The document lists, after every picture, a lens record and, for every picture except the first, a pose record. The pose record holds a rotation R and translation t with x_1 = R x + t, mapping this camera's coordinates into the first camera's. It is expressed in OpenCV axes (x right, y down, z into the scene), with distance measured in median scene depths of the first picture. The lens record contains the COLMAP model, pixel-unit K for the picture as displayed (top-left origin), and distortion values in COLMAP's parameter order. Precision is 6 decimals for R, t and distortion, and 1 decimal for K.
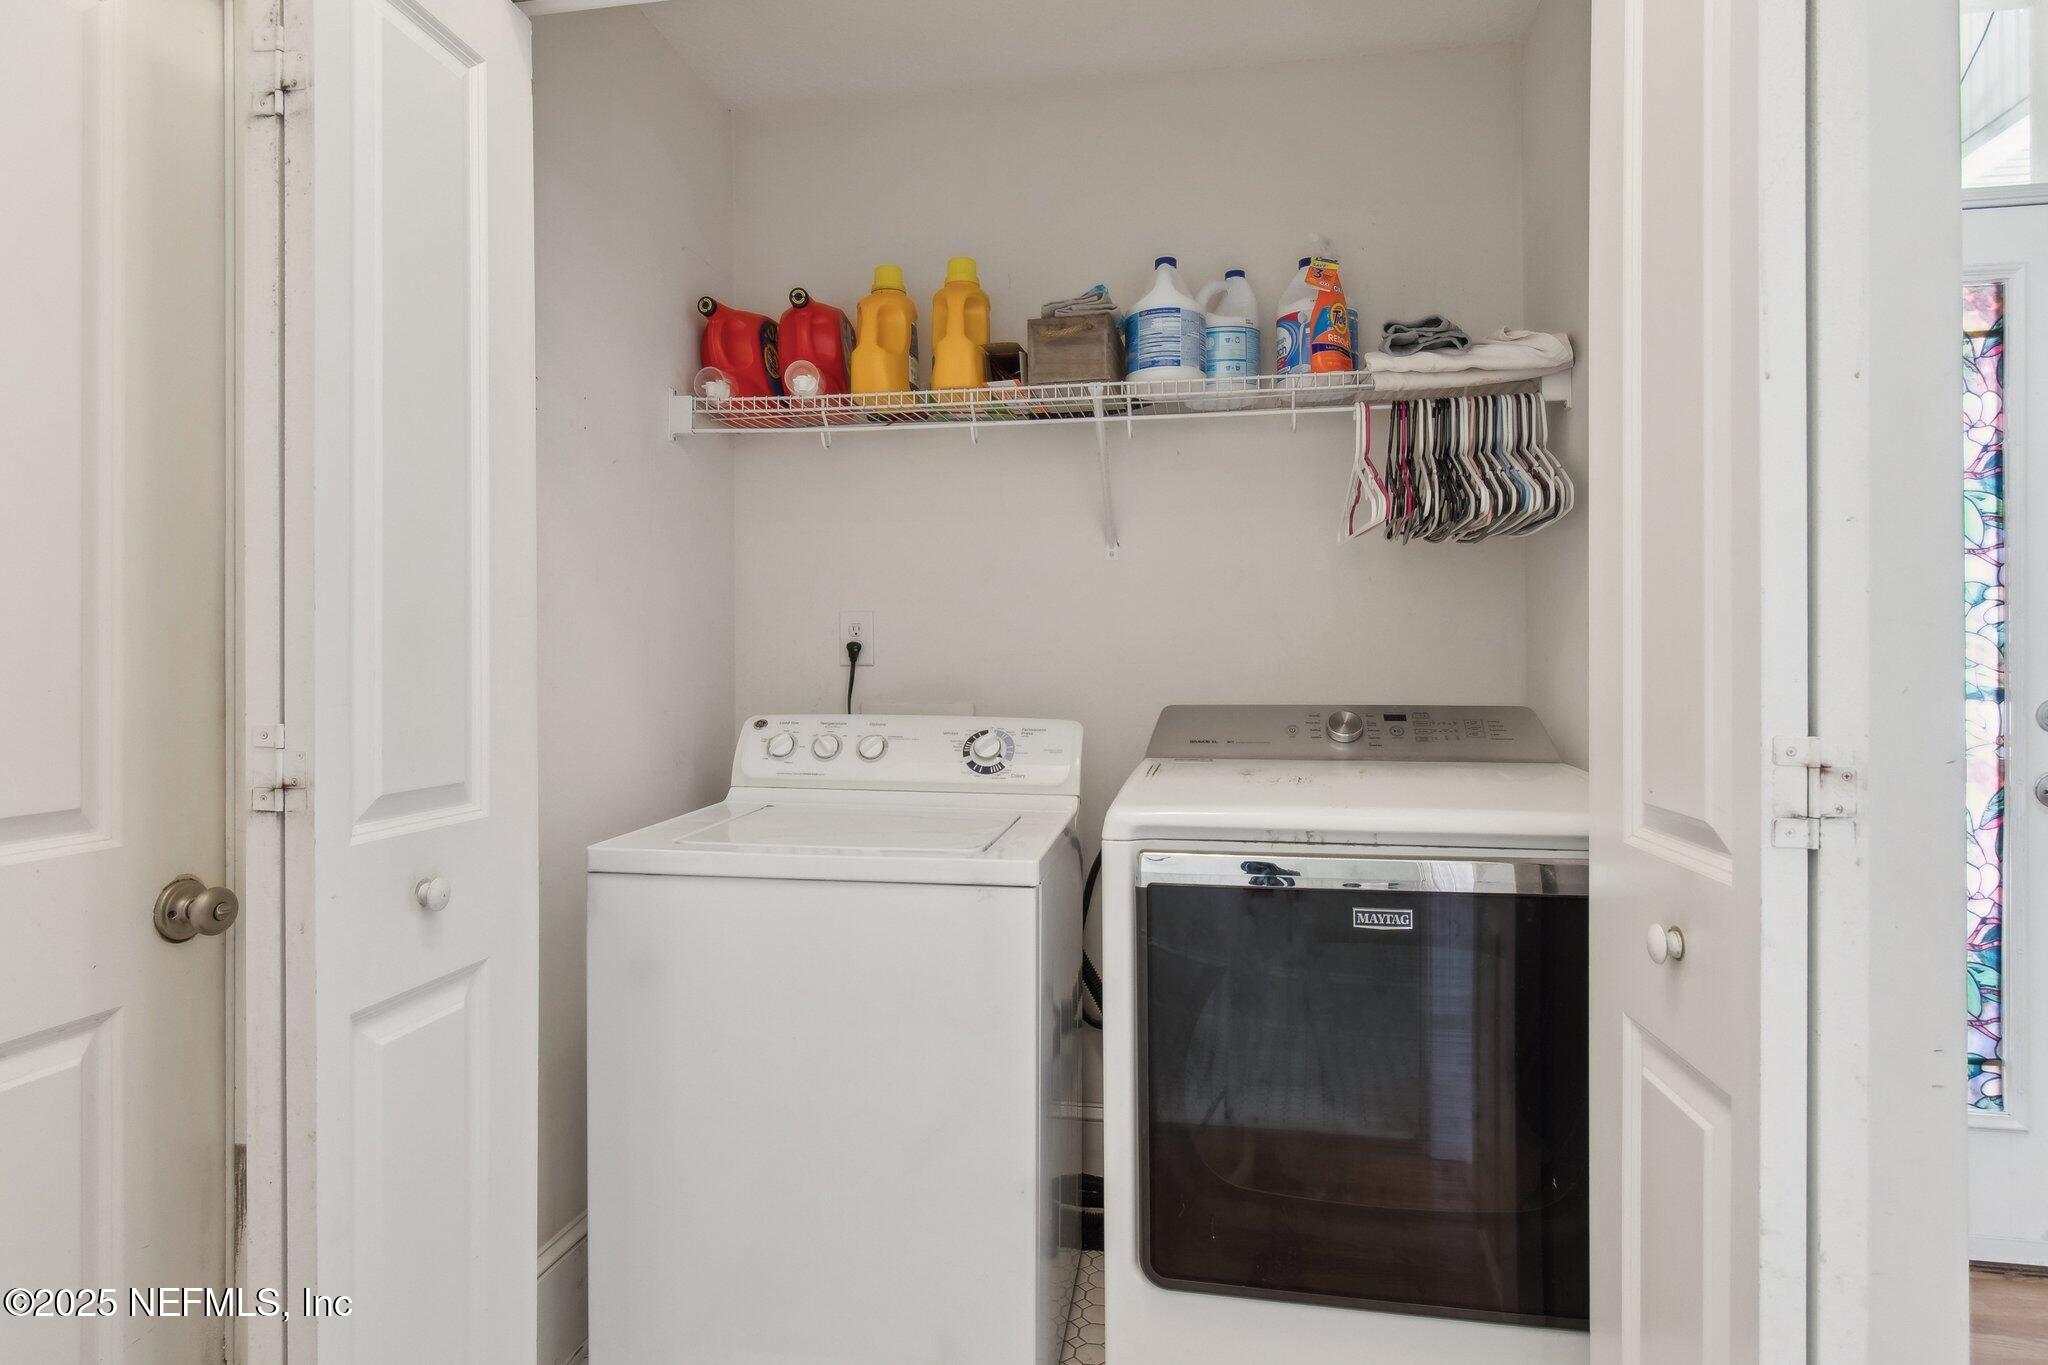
lens RADIAL K [[1112.3, 0, 1020.4], [0, 1112.3, 662.7], [0, 0, 1]] dist [-0.001550, -0.001008]
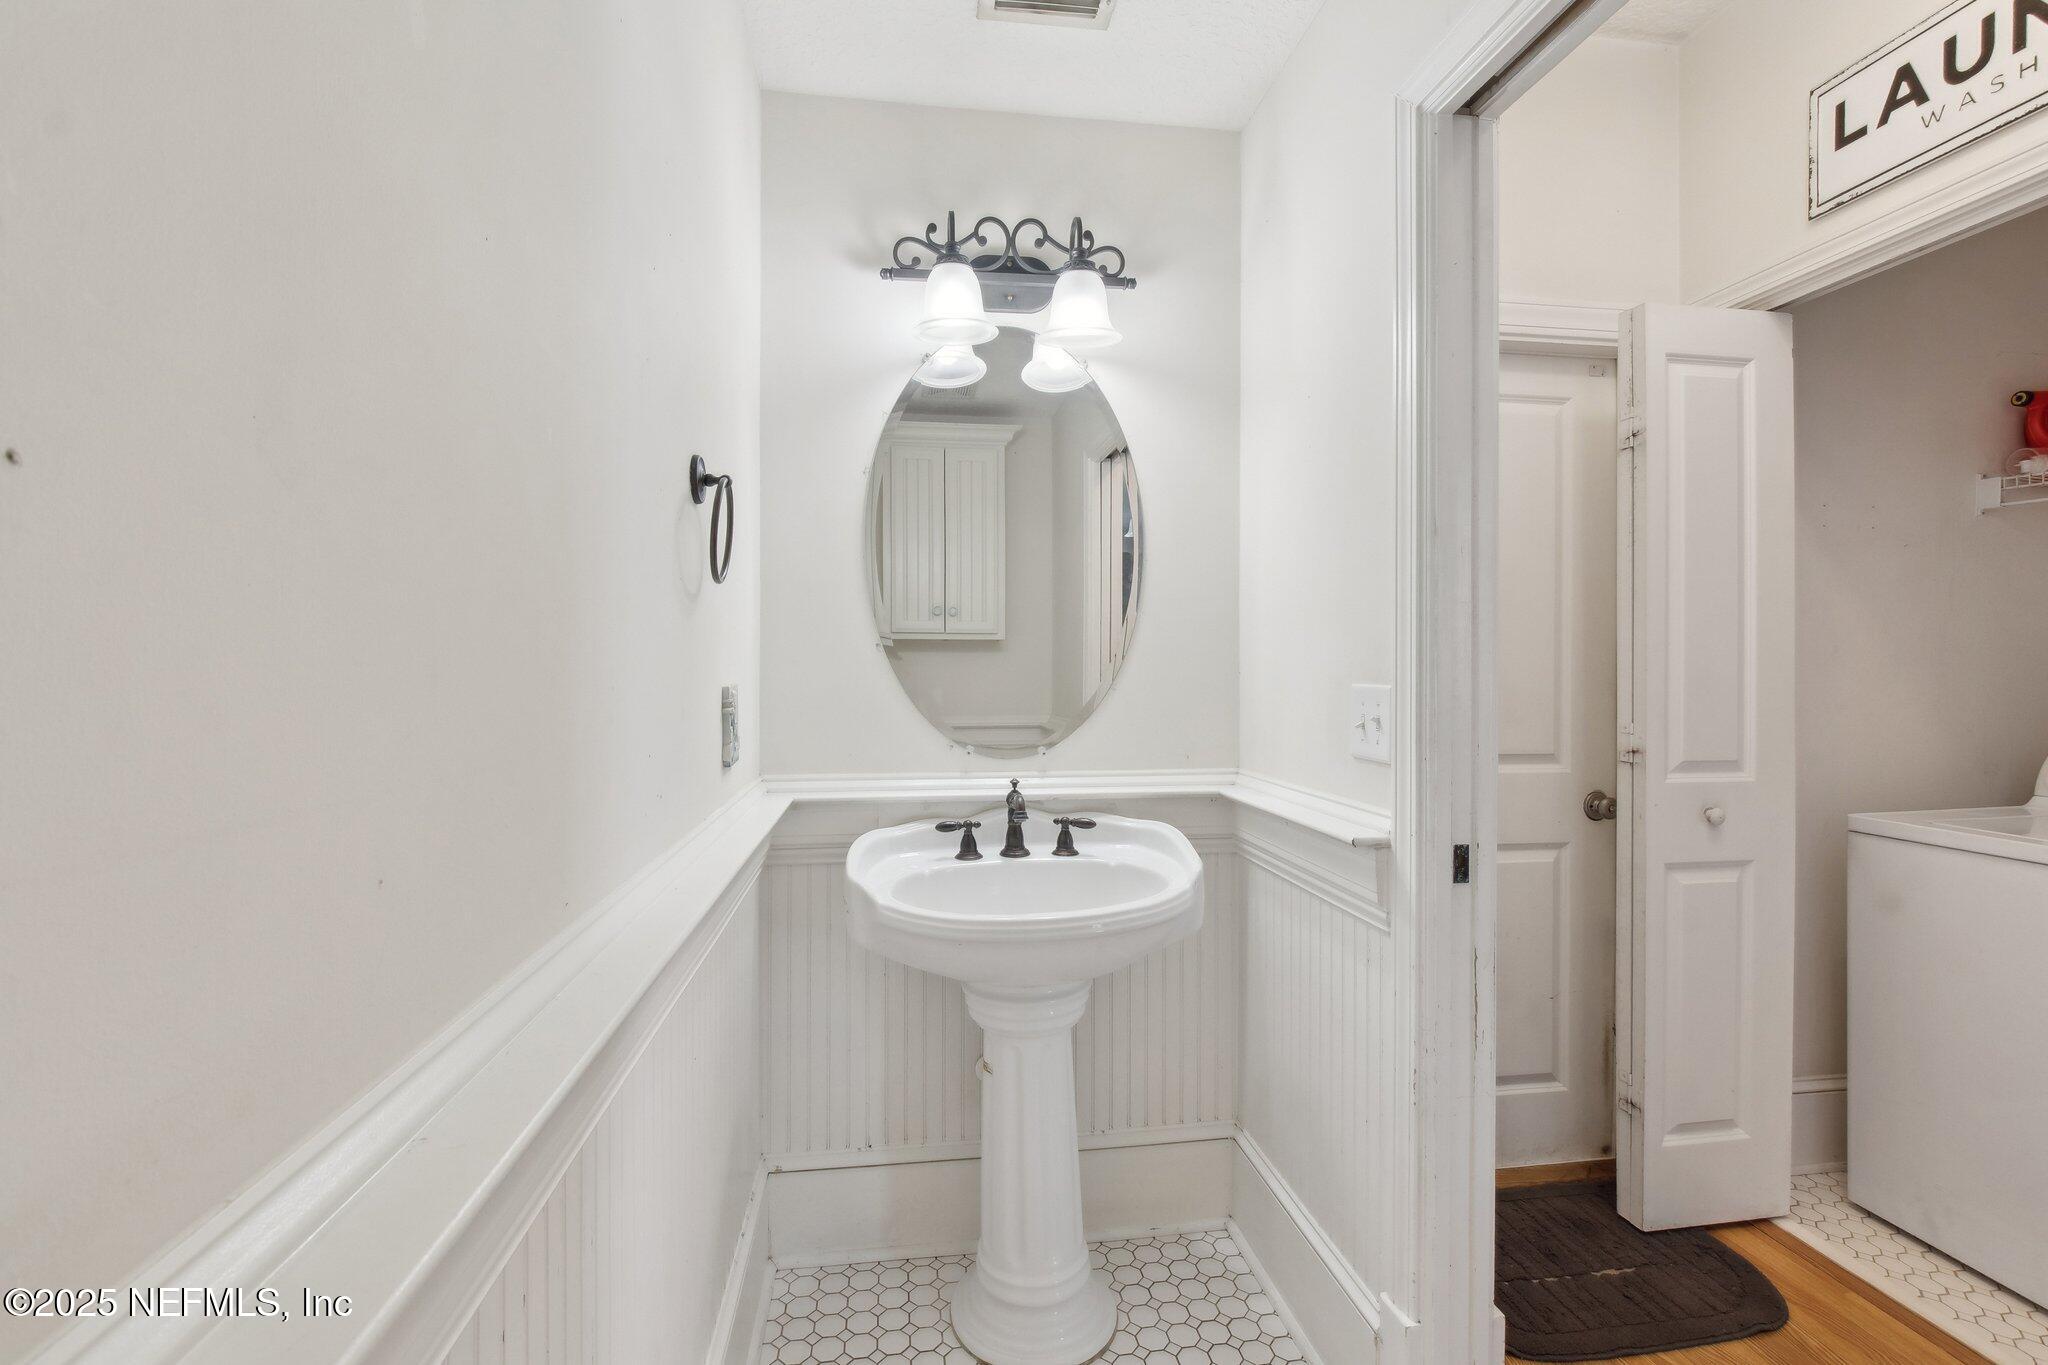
lens RADIAL K [[906.3, 0, 1018.9], [0, 906.3, 674.8], [0, 0, 1]] dist [-0.000362, -0.001147]
pose [[0.300646, 0.009038, -0.953693, 0.600728], [-0.001674, 0.999959, 0.008949, -0.047004], [0.953734, -0.001095, 0.300649, -0.615409]]
